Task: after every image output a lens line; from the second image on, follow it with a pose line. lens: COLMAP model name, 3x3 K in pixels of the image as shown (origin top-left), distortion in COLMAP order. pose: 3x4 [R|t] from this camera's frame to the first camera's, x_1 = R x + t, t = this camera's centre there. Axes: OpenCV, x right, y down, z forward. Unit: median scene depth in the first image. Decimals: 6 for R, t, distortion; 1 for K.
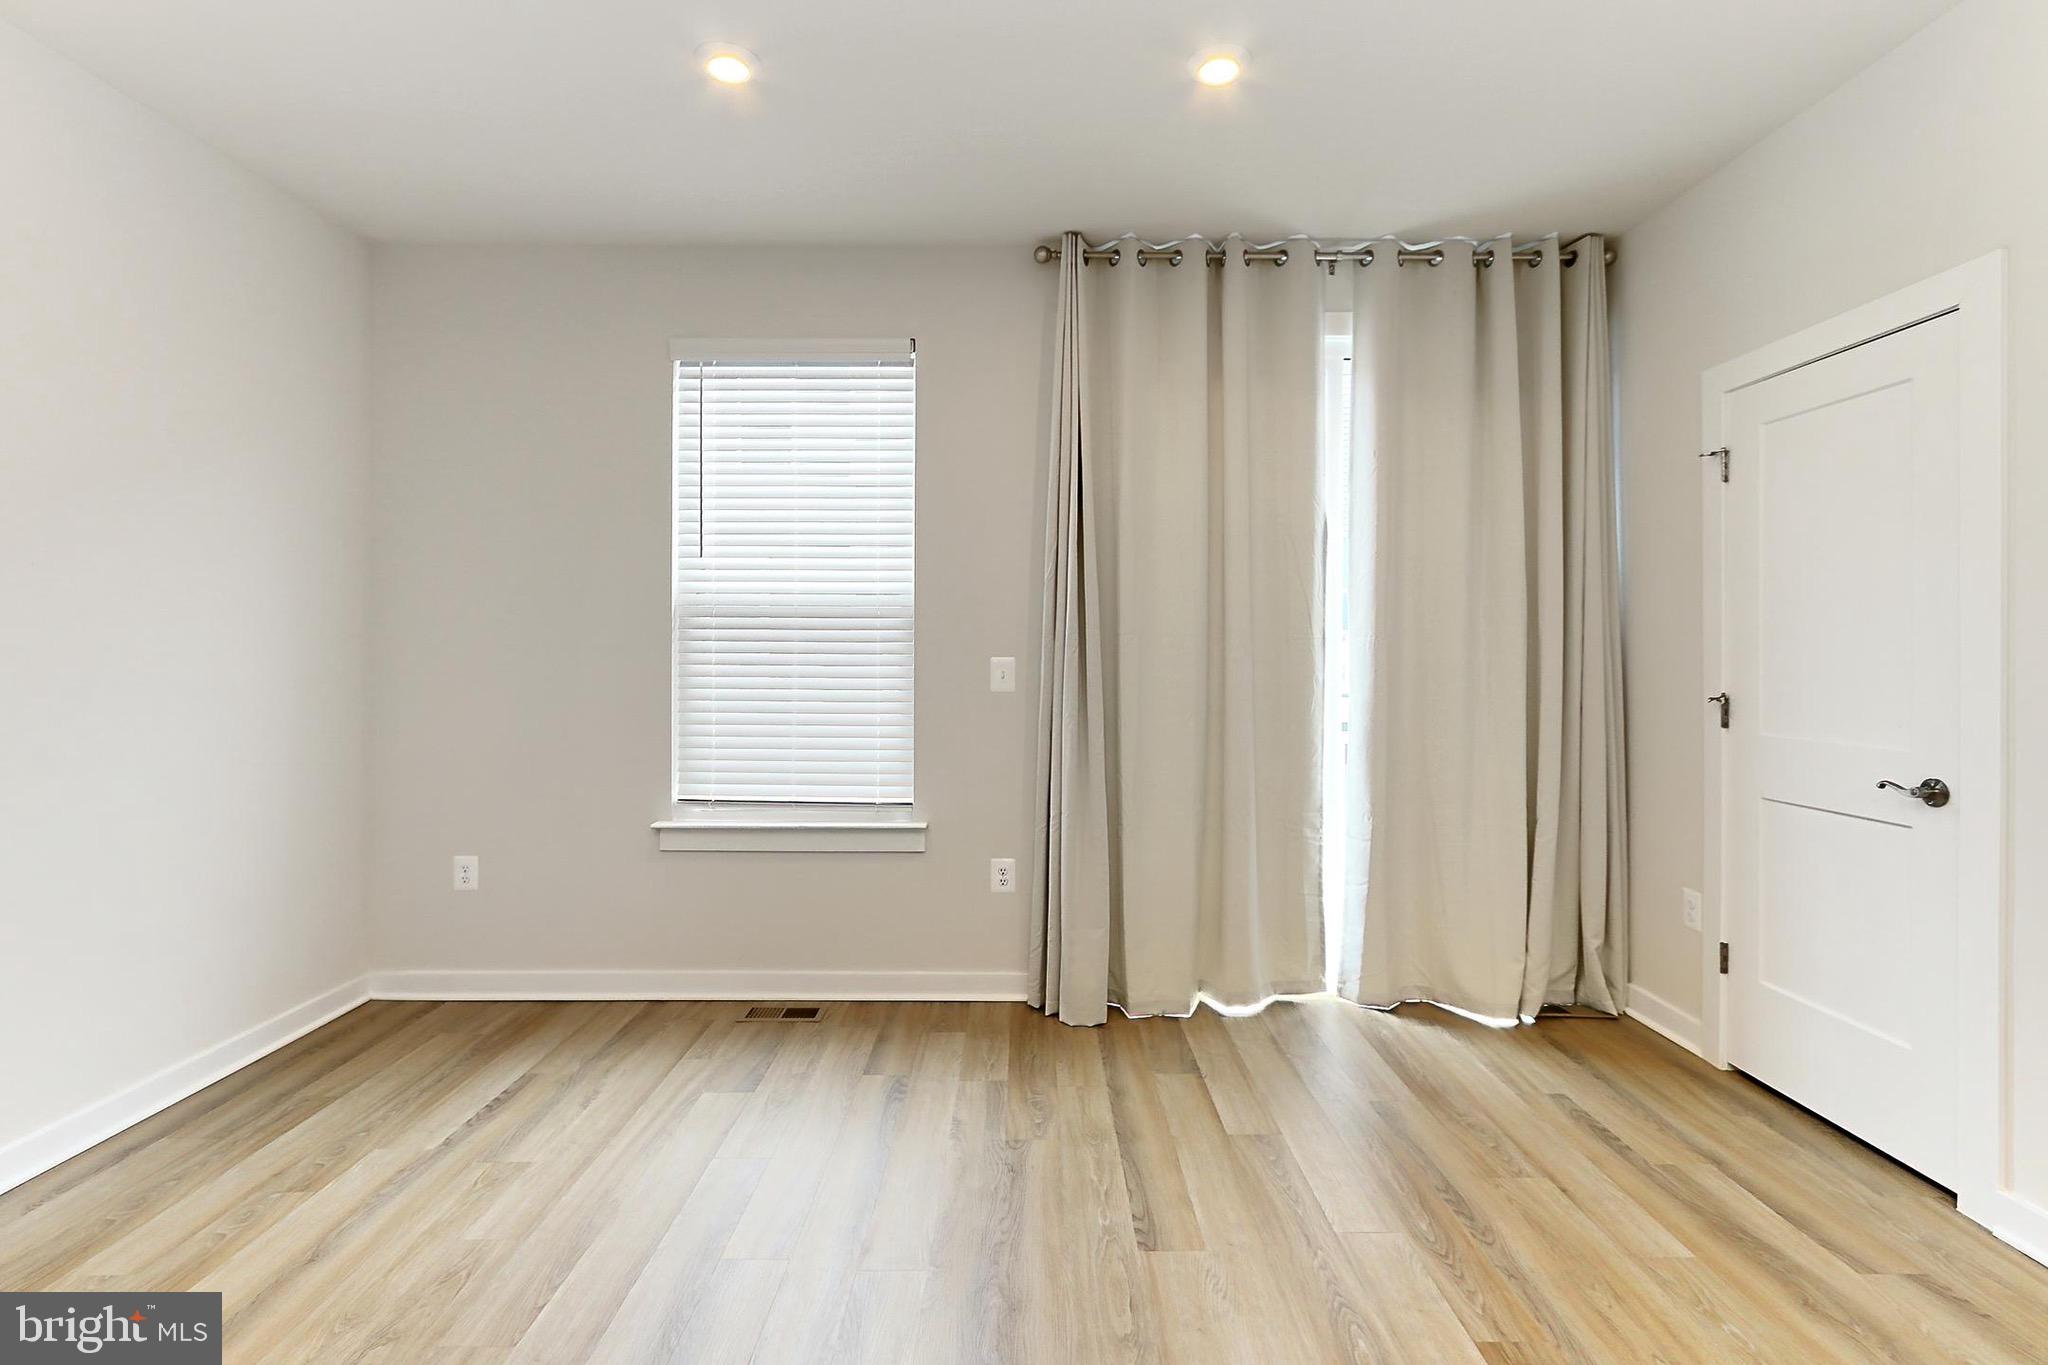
lens RADIAL K [[906.3, 0, 1061.6], [0, 906.3, 664.6], [0, 0, 1]] dist [0.006336, -0.000058]
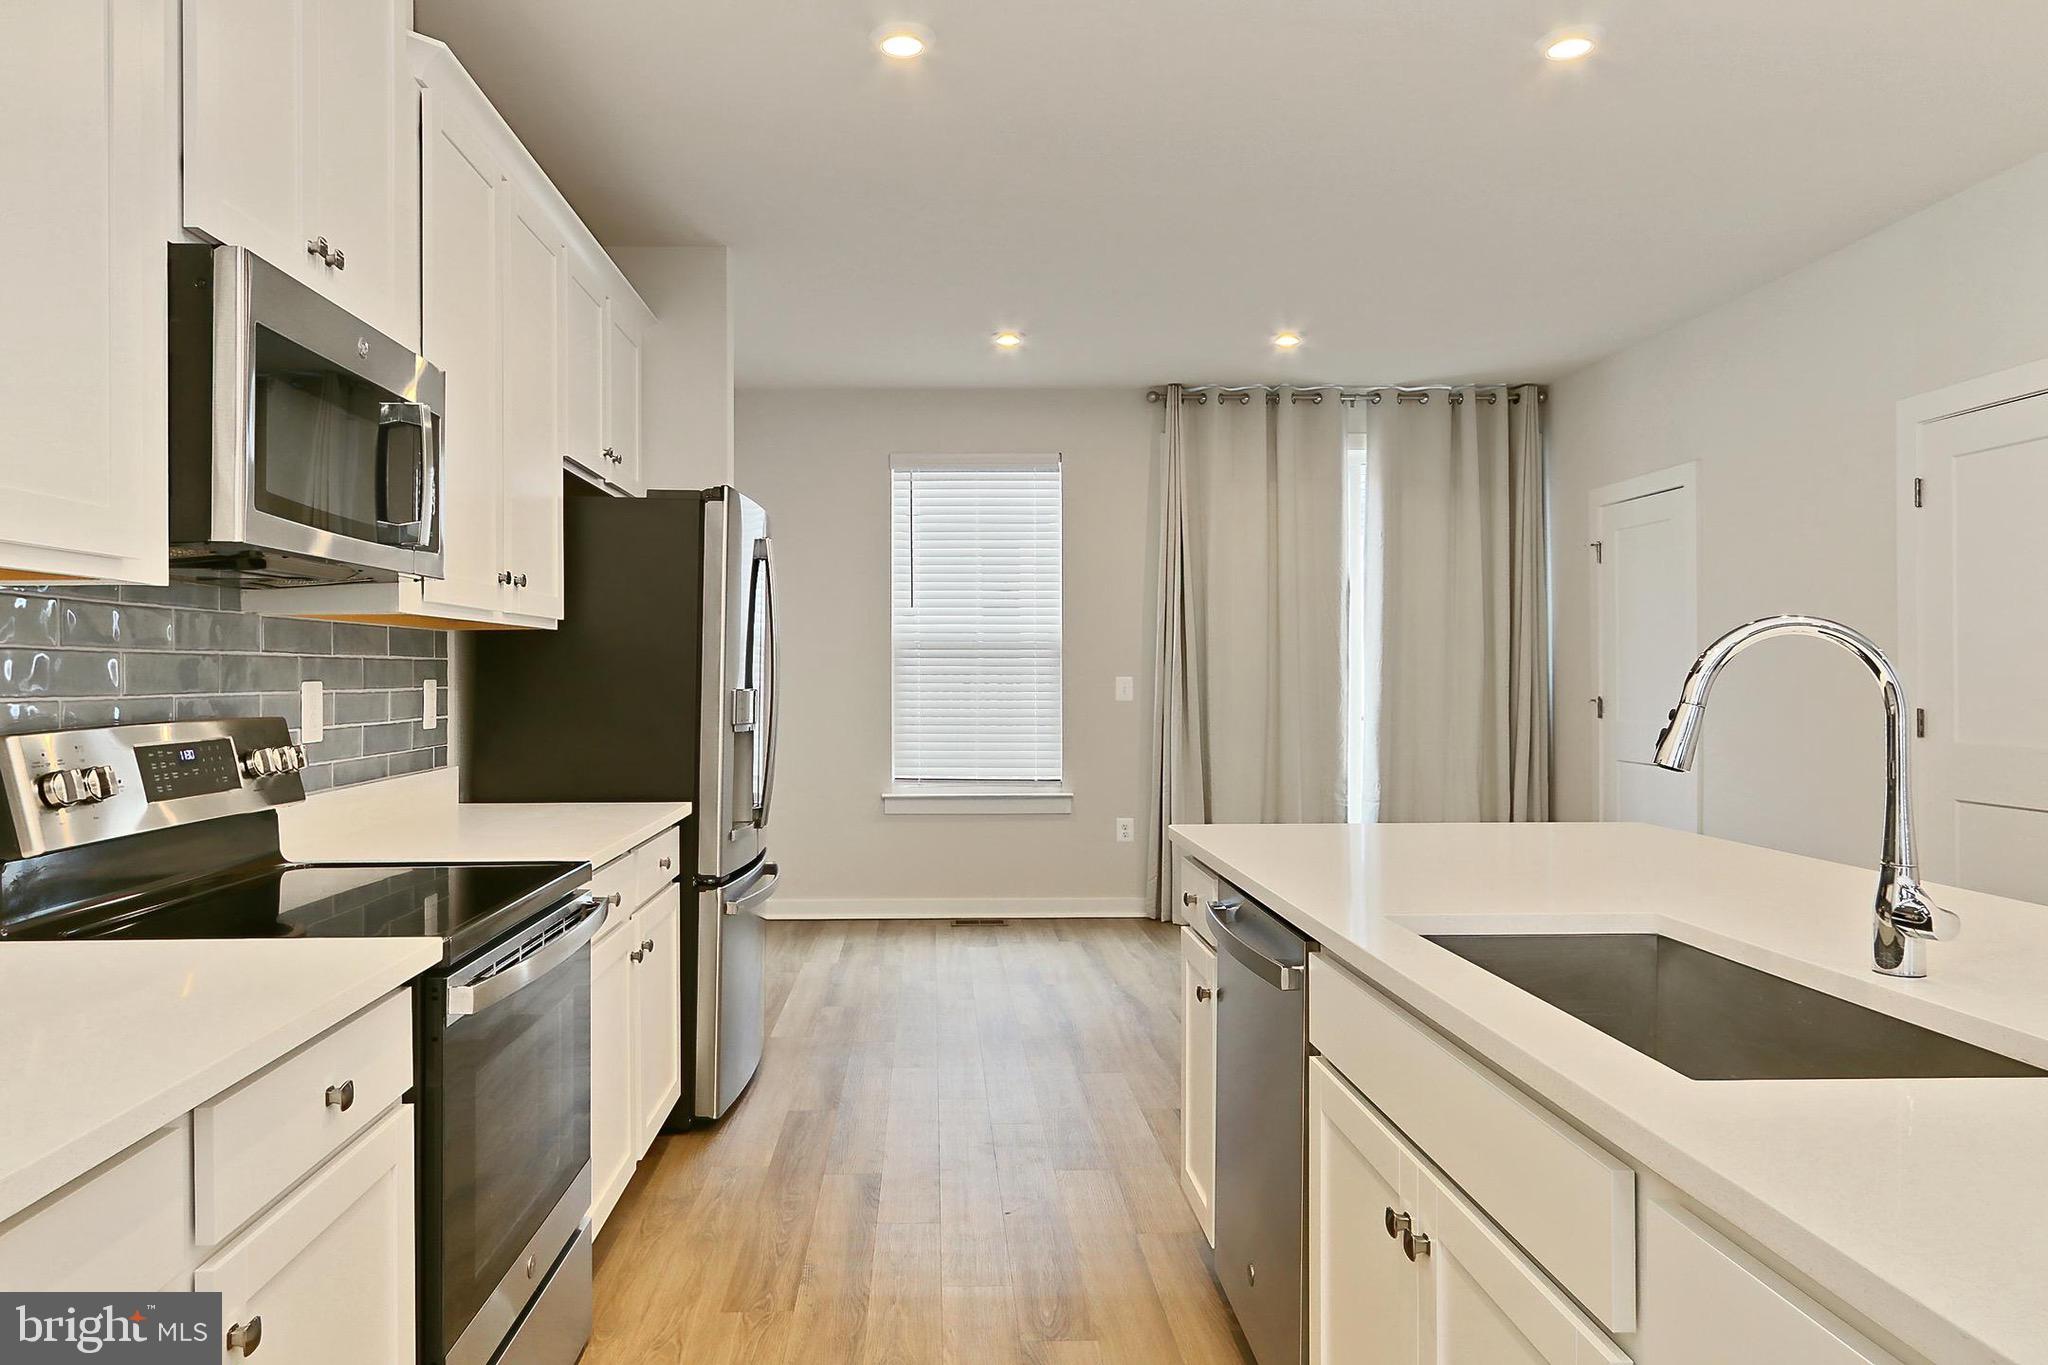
lens RADIAL K [[1104.0, 0, 1022.5], [0, 1104.0, 675.8], [0, 0, 1]] dist [-0.007373, 0.005433]
pose [[0.999659, -0.006103, 0.025406, -0.270825], [0.006114, 0.999981, -0.000342, -0.009537], [-0.025403, 0.000497, 0.999677, -0.732026]]
